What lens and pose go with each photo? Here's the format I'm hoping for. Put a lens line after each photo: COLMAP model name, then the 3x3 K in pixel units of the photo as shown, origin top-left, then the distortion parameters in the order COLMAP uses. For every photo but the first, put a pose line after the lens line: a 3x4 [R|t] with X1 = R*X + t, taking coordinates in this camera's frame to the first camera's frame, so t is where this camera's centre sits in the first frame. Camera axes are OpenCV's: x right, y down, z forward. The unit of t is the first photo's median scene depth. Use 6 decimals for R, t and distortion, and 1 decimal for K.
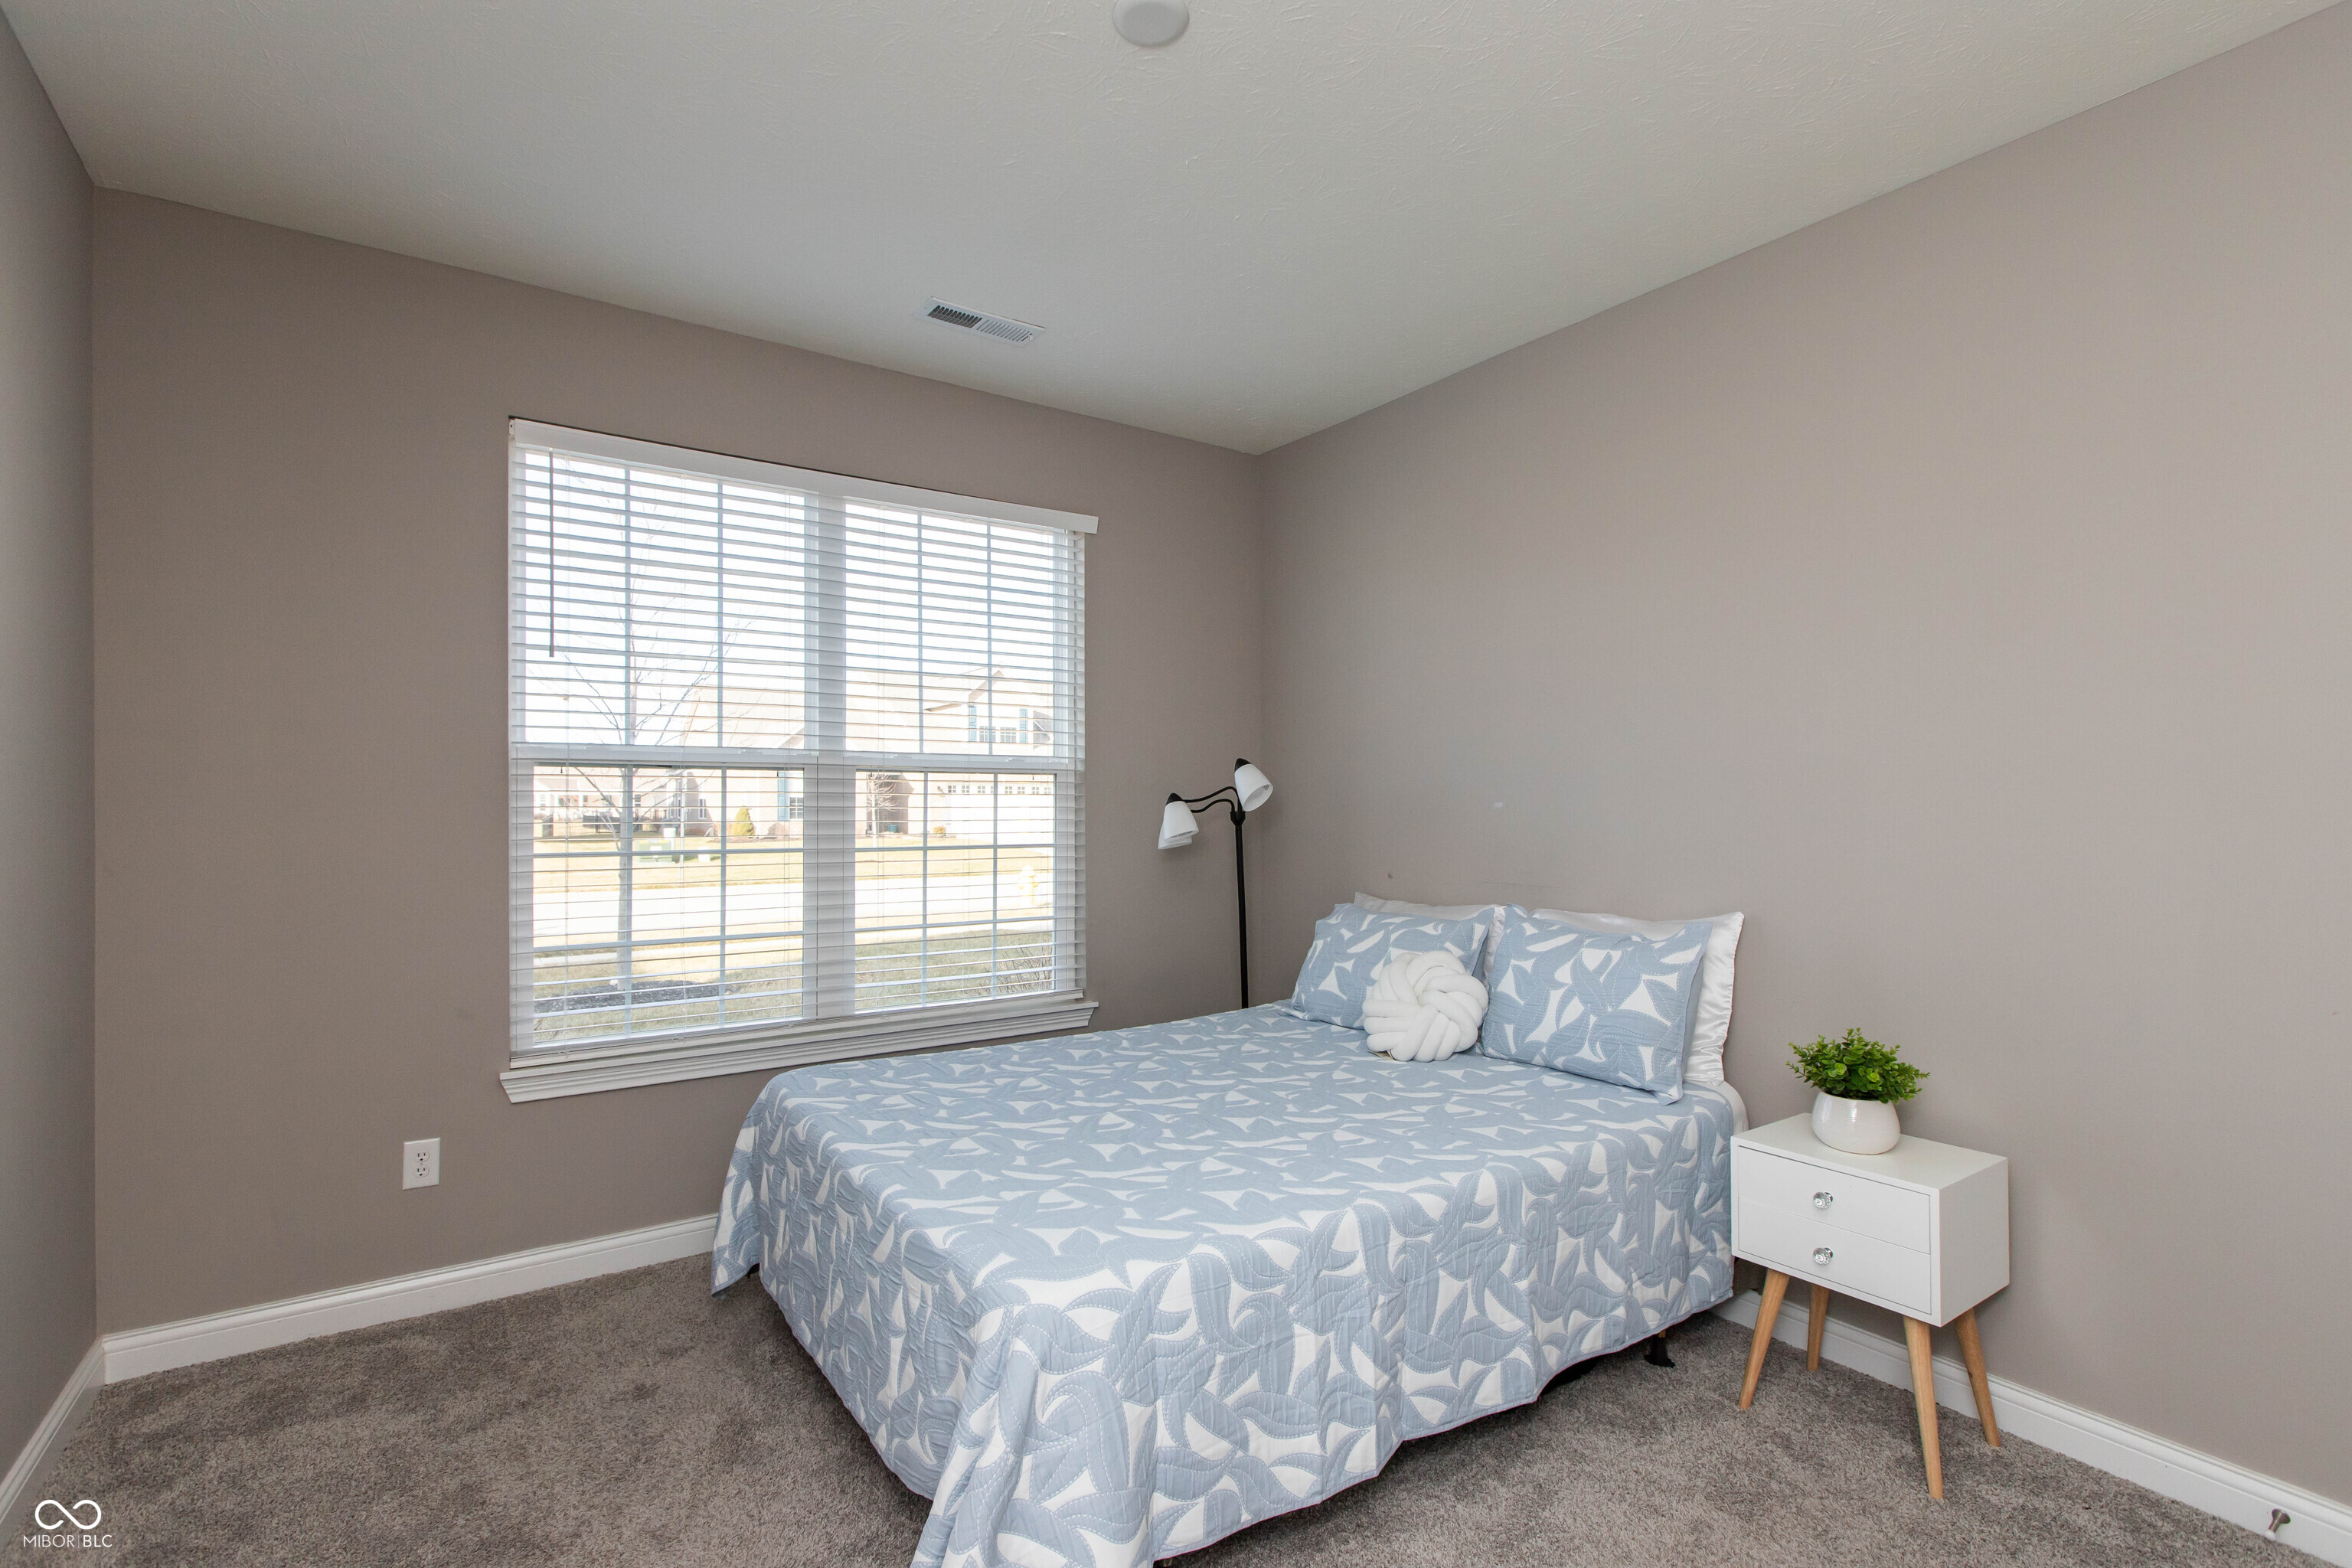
lens RADIAL K [[1094.7, 0, 1170.9], [0, 1094.7, 800.4], [0, 0, 1]] dist [-0.000666, -0.000003]
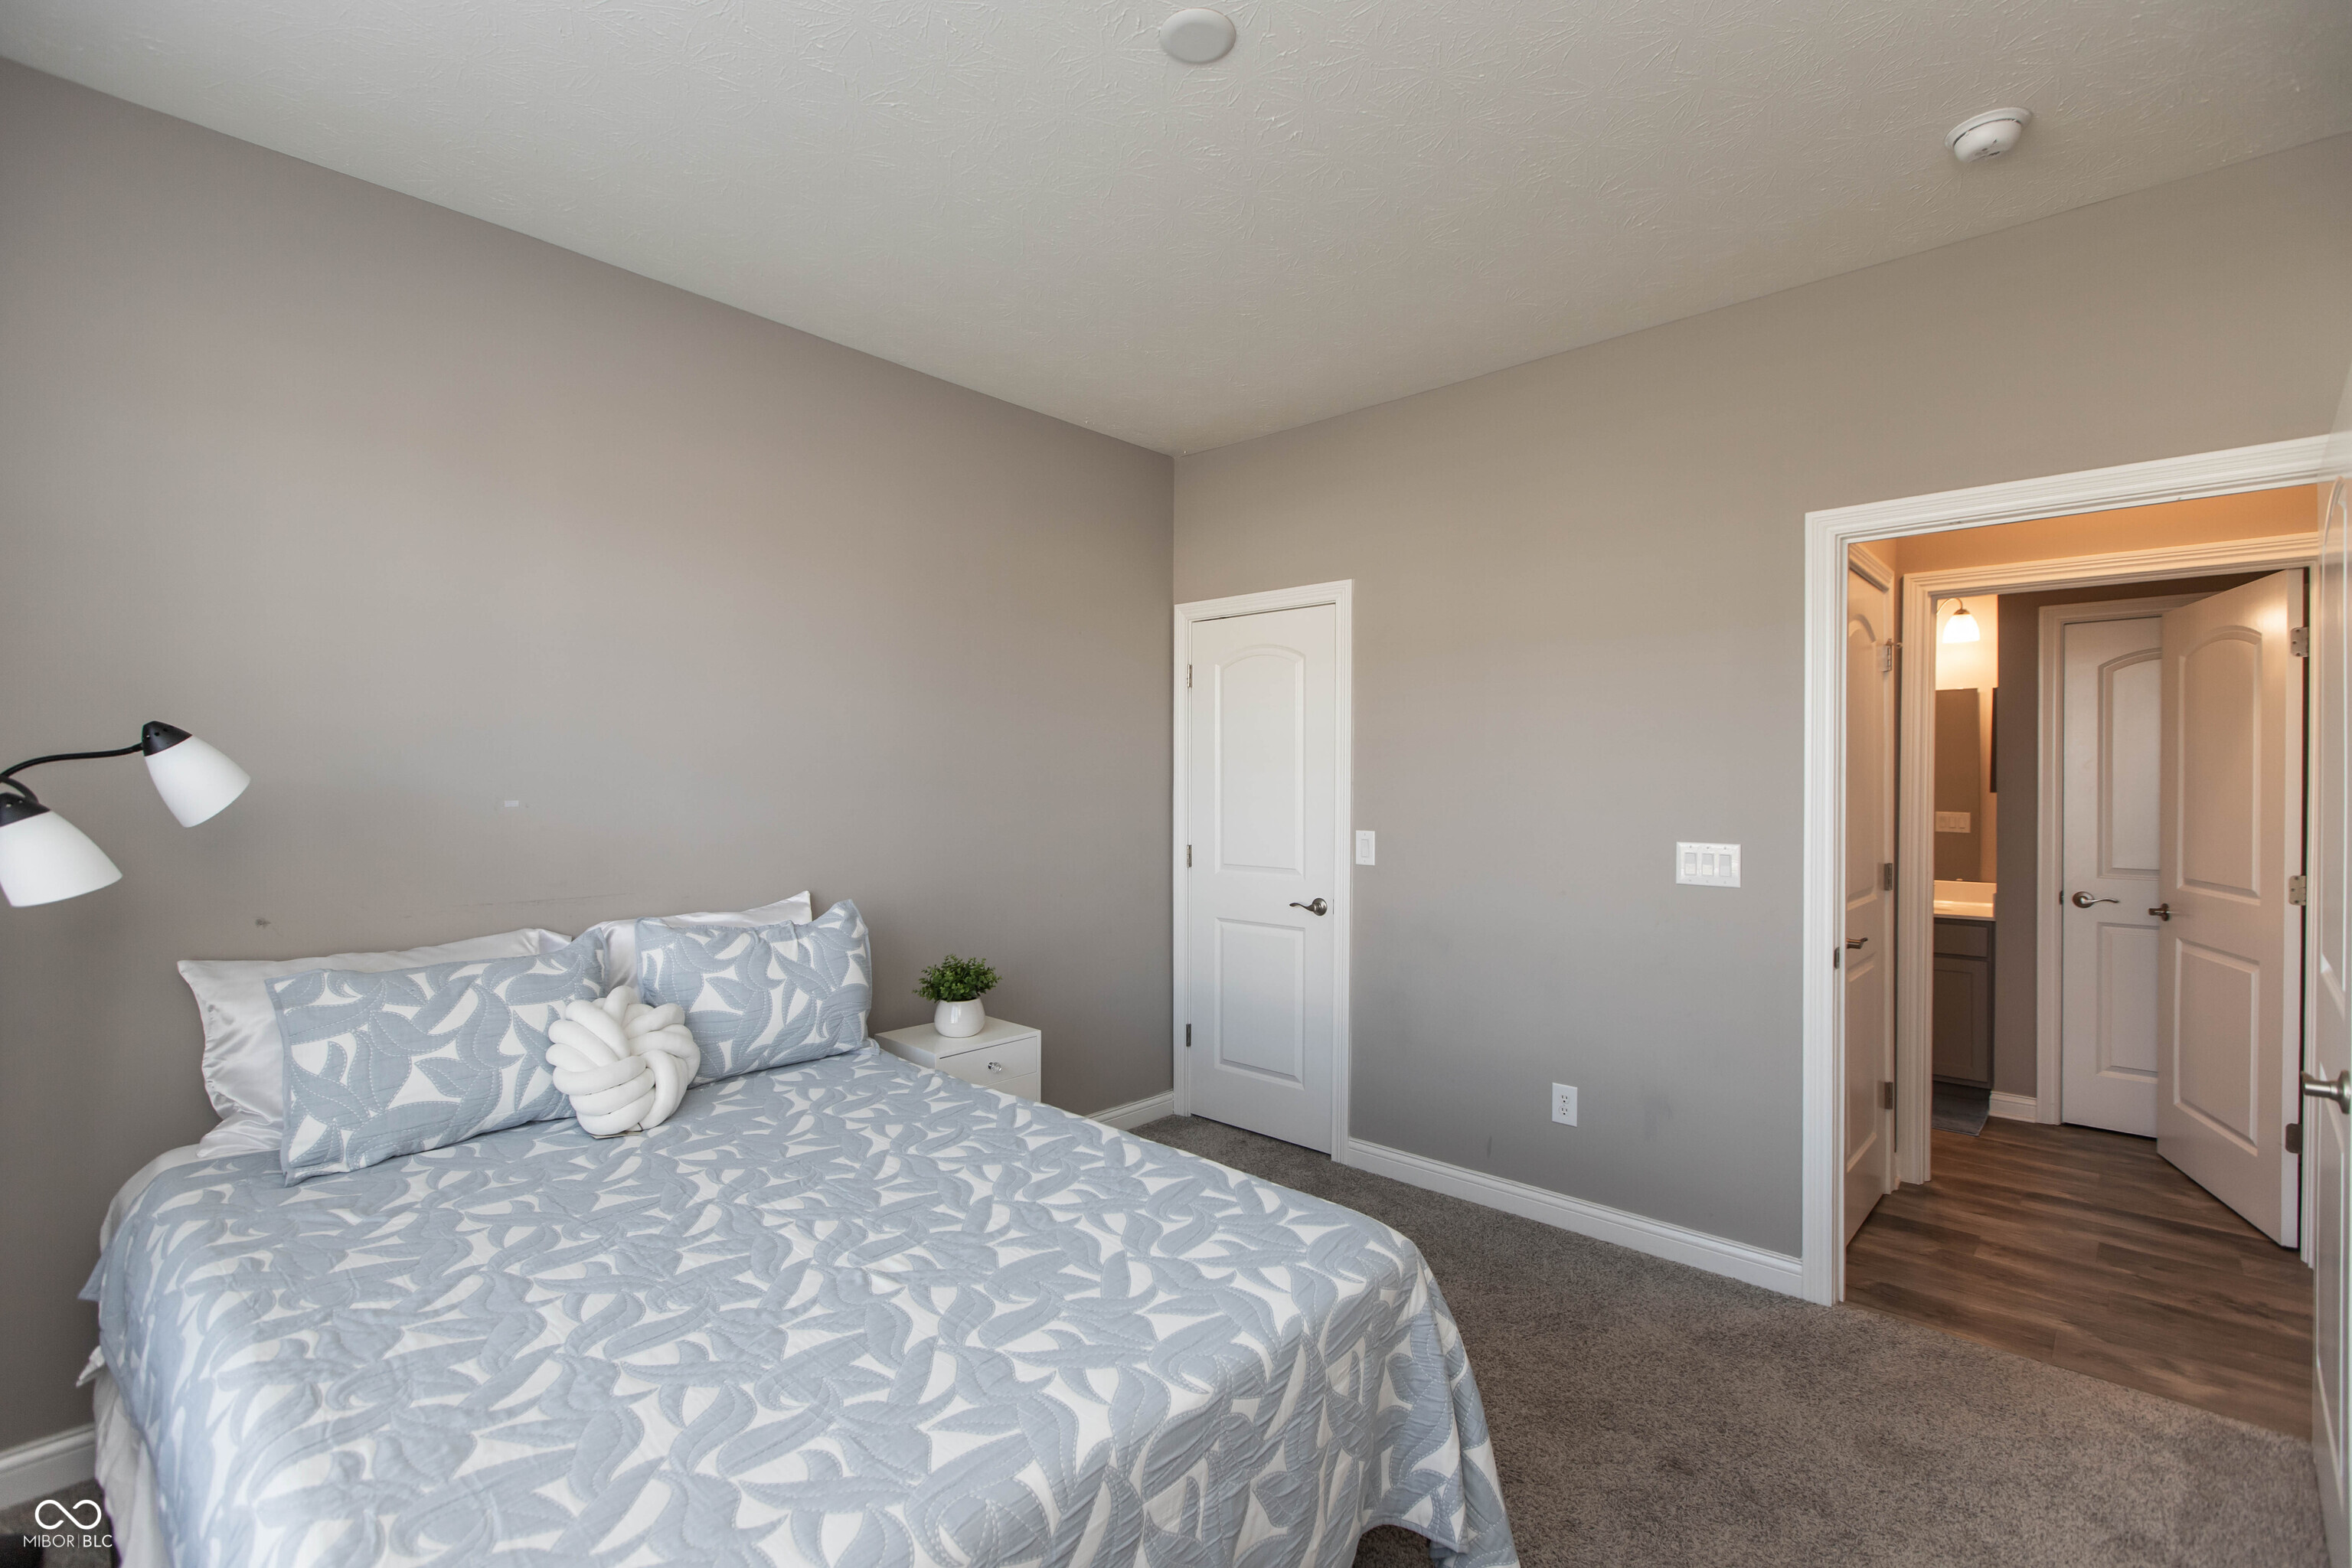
lens RADIAL K [[1059.3, 0, 1162.7], [0, 1059.3, 780.9], [0, 0, 1]] dist [0.000236, 0.000099]
pose [[-0.223163, -0.001728, 0.974780, -0.677196], [-0.008314, 0.999965, -0.000131, -0.019613], [-0.974746, -0.008134, -0.223170, 0.878847]]
